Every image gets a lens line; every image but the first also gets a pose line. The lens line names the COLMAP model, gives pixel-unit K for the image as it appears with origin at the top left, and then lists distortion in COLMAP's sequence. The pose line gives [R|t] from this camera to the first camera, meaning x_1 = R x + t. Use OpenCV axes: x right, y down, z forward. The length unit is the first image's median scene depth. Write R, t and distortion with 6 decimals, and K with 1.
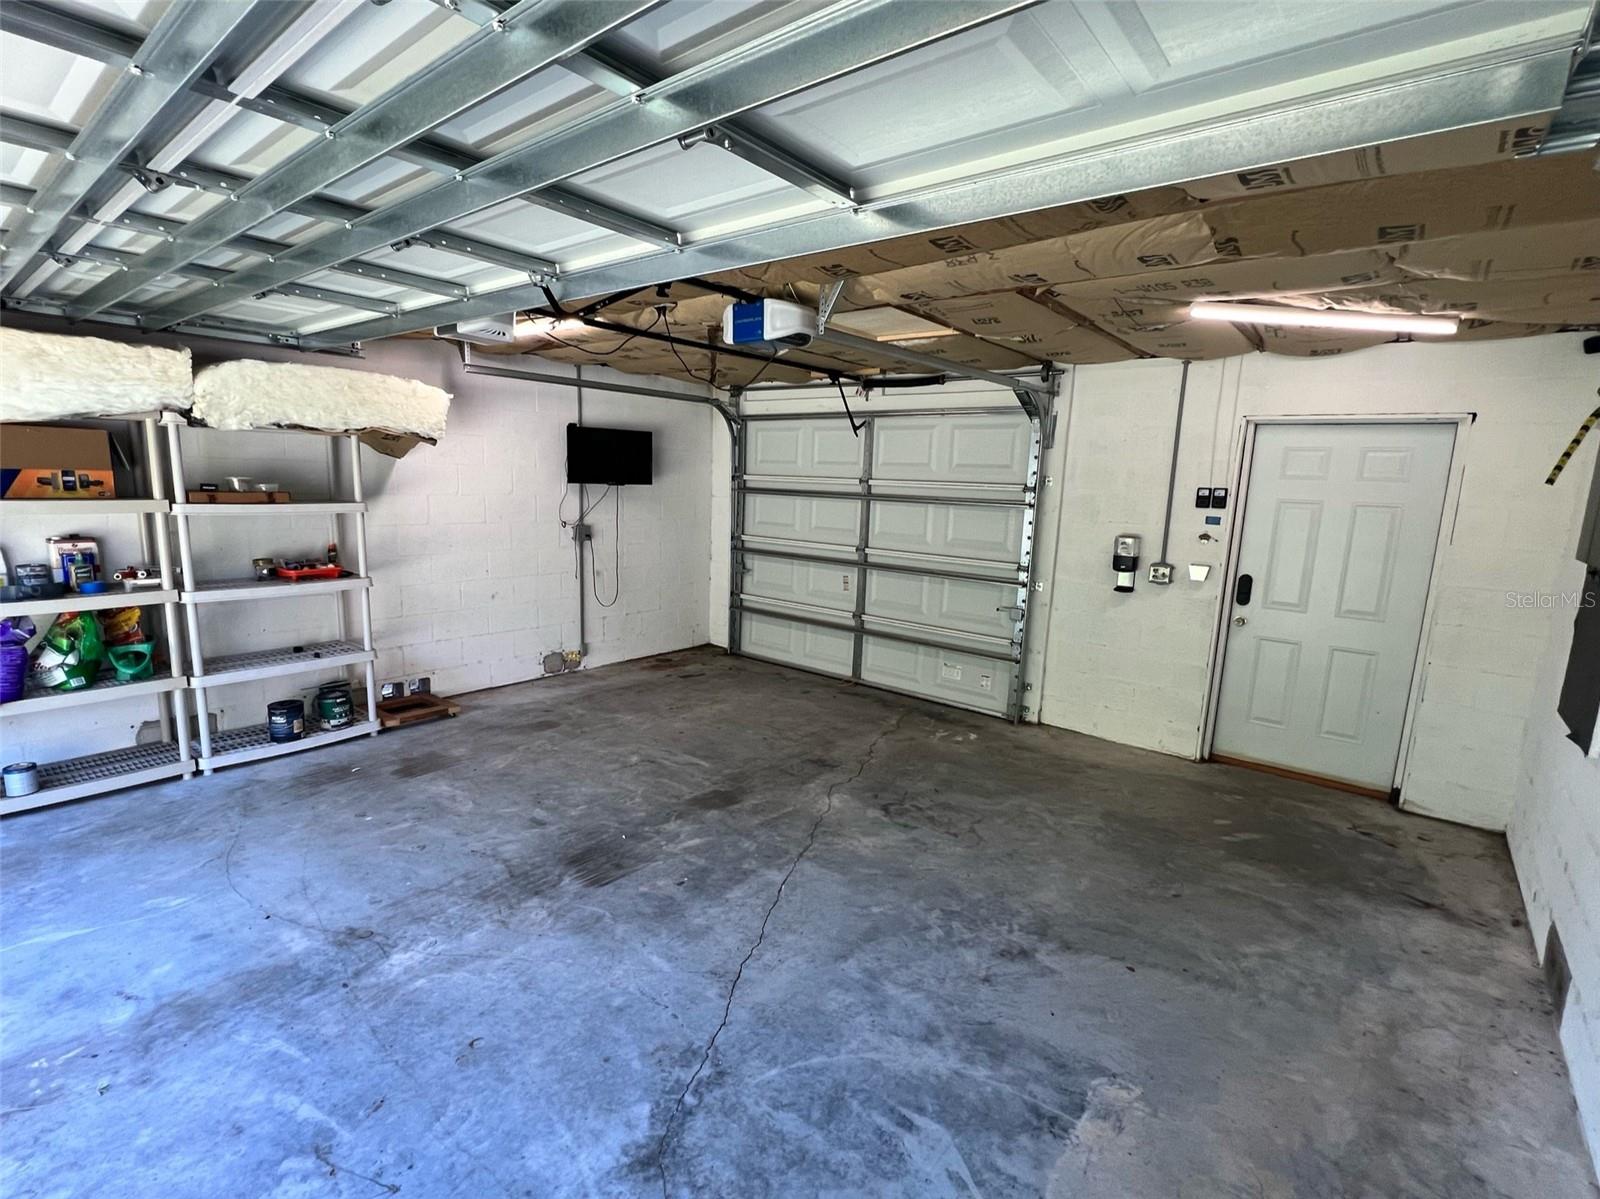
lens RADIAL K [[741.0, 0, 794.4], [0, 741.0, 600.4], [0, 0, 1]] dist [-0.005393, 0.000380]
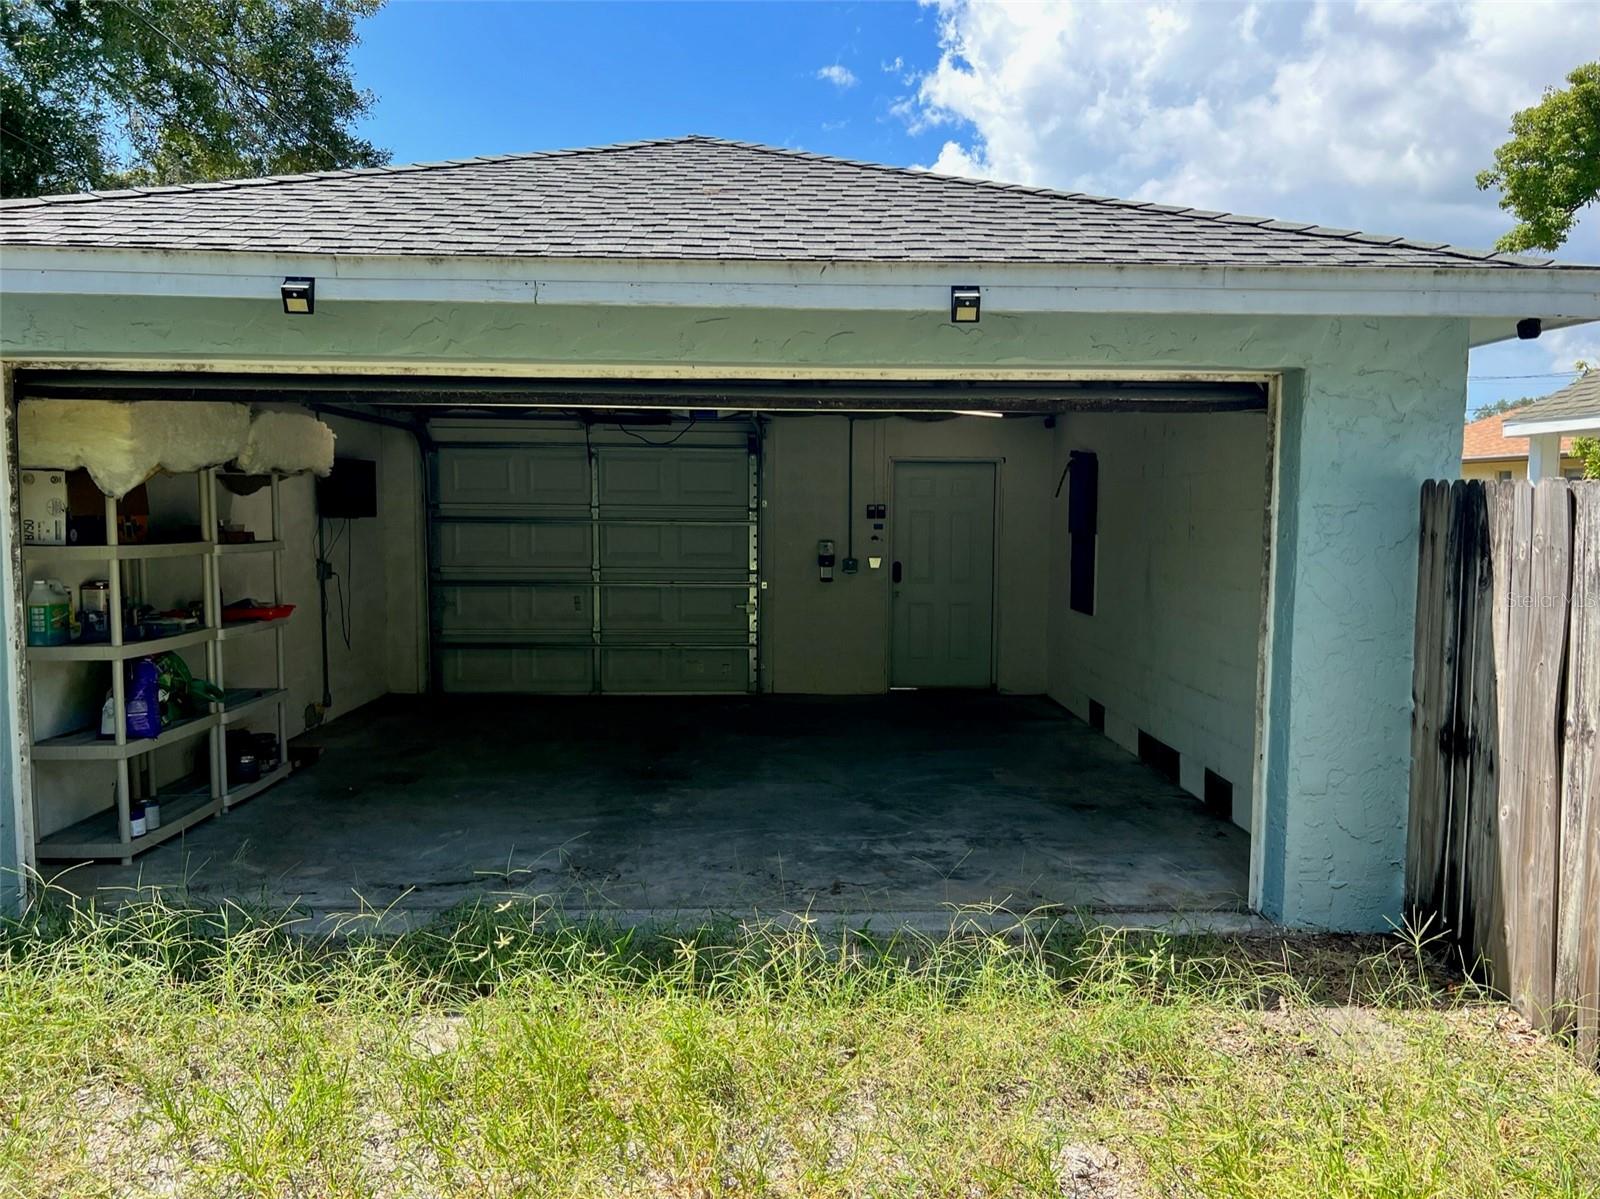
lens RADIAL K [[1212.1, 0, 803.1], [0, 1212.1, 601.2], [0, 0, 1]] dist [0.028132, -0.046358]
pose [[0.750494, -0.078000, 0.656258, -1.048924], [0.127516, 0.991442, -0.027988, 0.080193], [-0.648458, 0.104688, 0.754017, -0.645842]]
